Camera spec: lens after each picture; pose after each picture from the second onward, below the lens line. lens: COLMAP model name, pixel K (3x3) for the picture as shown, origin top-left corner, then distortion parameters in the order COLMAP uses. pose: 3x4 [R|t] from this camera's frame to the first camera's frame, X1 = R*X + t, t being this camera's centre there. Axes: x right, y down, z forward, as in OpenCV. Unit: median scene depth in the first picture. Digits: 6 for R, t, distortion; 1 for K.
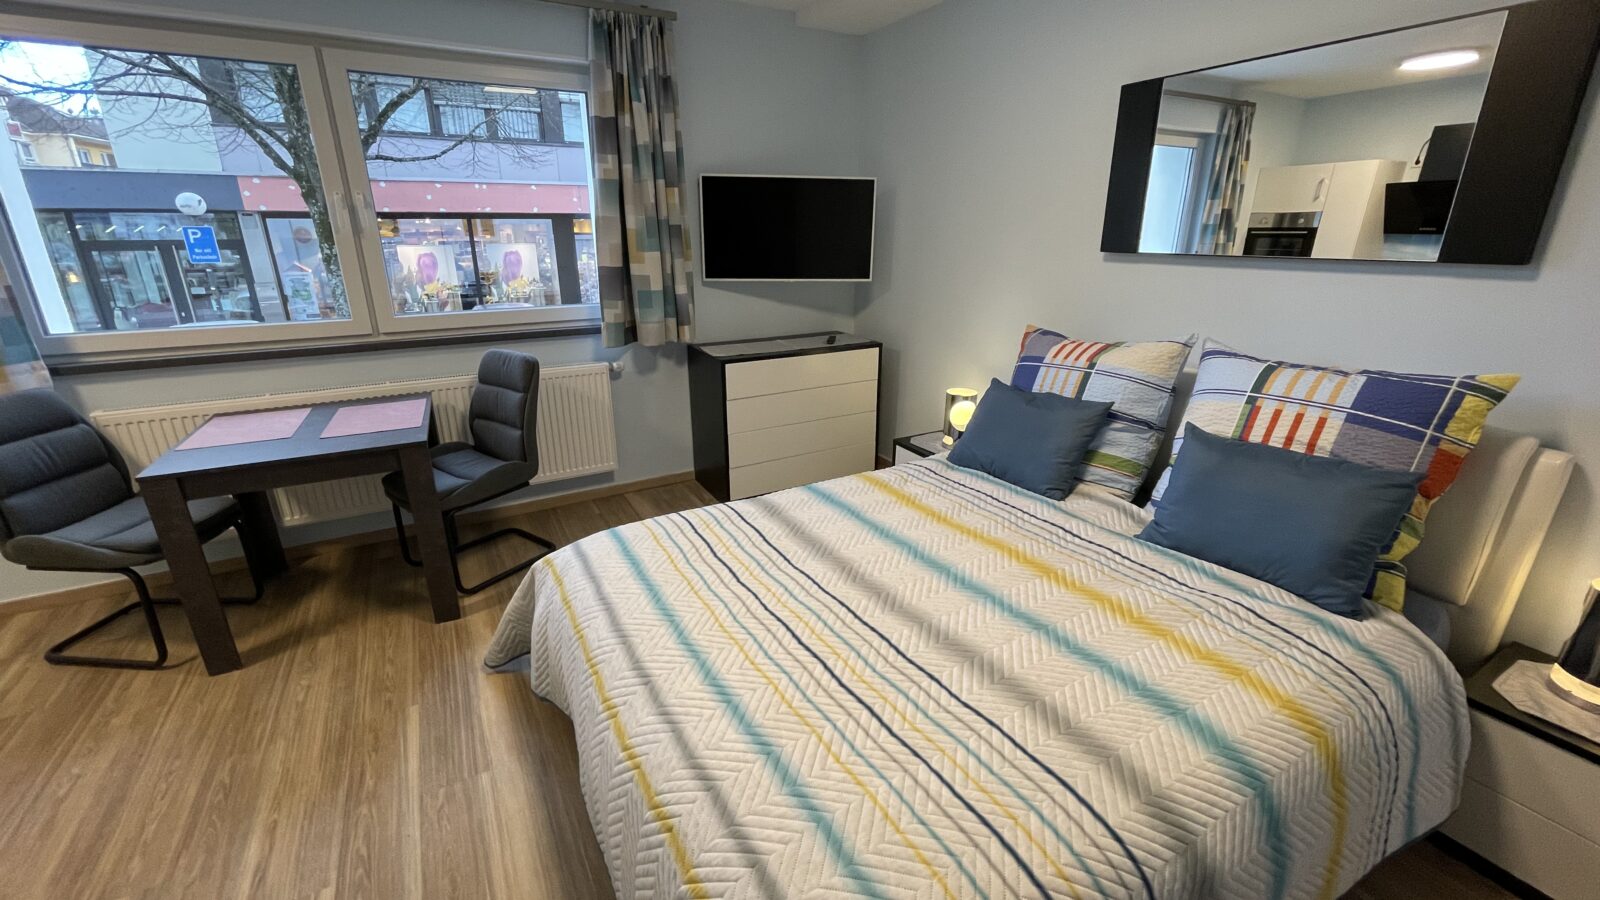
lens RADIAL K [[644.5, 0, 800.0], [0, 644.5, 450.0], [0, 0, 1]] dist [-0.006246, -0.000085]
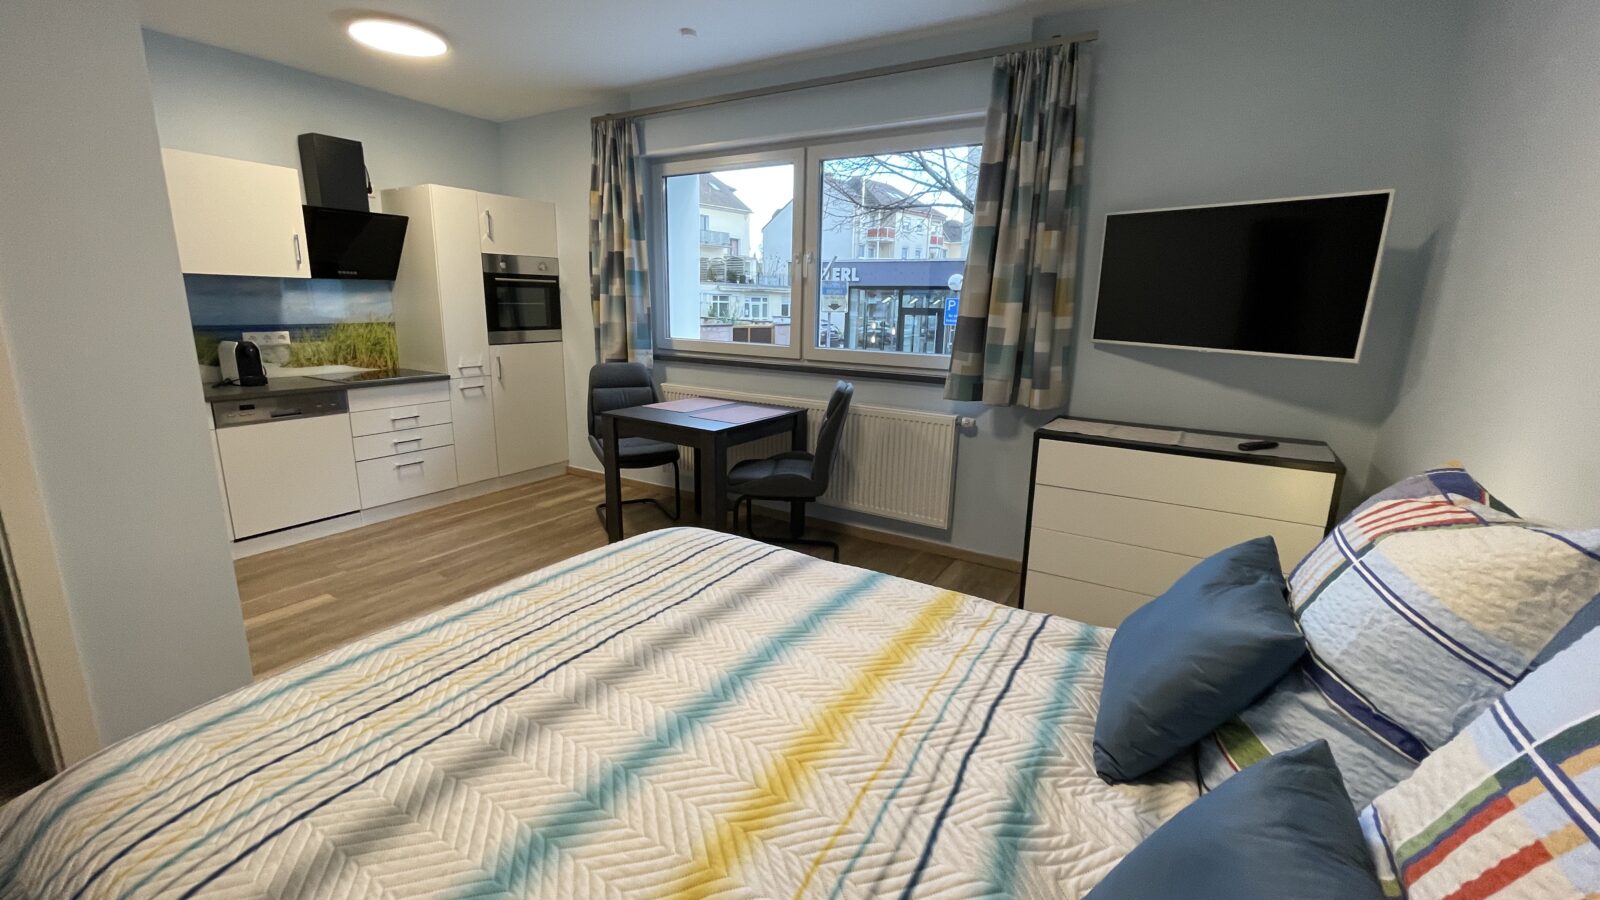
lens RADIAL K [[644.5, 0, 800.0], [0, 644.5, 450.0], [0, 0, 1]] dist [-0.006246, -0.000085]
pose [[0.488675, 0.205678, -0.847876, 0.372141], [-0.306702, 0.950287, 0.053753, -0.062634], [0.816781, 0.233778, 0.527463, 0.294614]]
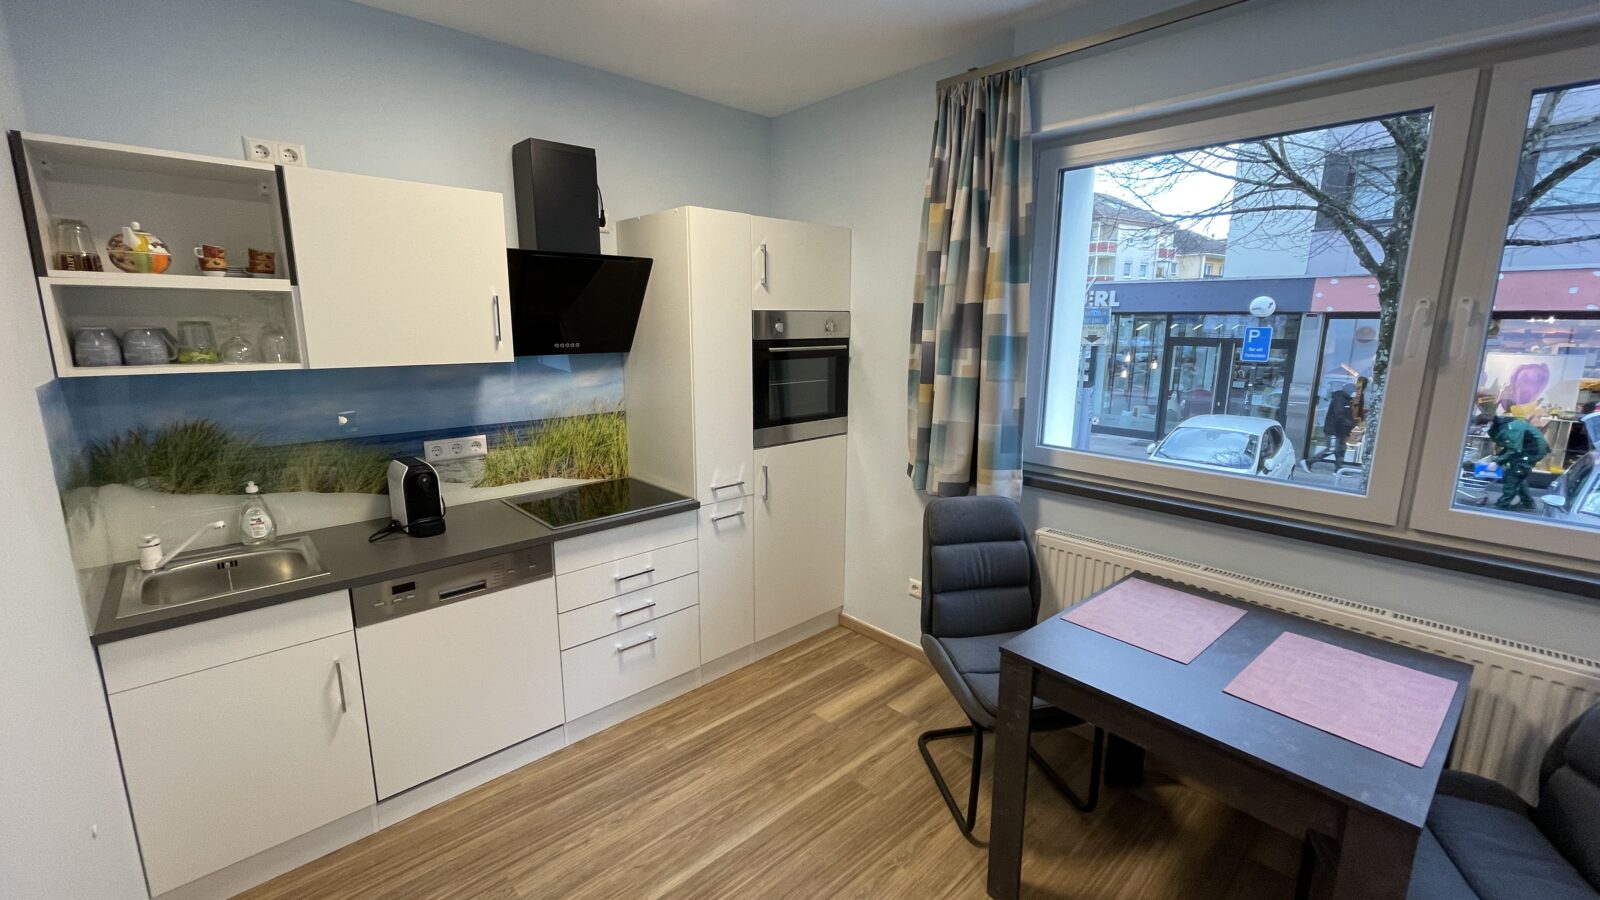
lens RADIAL K [[655.7, 0, 808.8], [0, 655.7, 450.0], [0, 0, 1]] dist [0.011175, -0.000405]
pose [[0.240669, 0.186671, -0.952488, -0.177245], [-0.323698, 0.940587, 0.102548, -0.107138], [0.915040, 0.283638, 0.286795, 0.243391]]
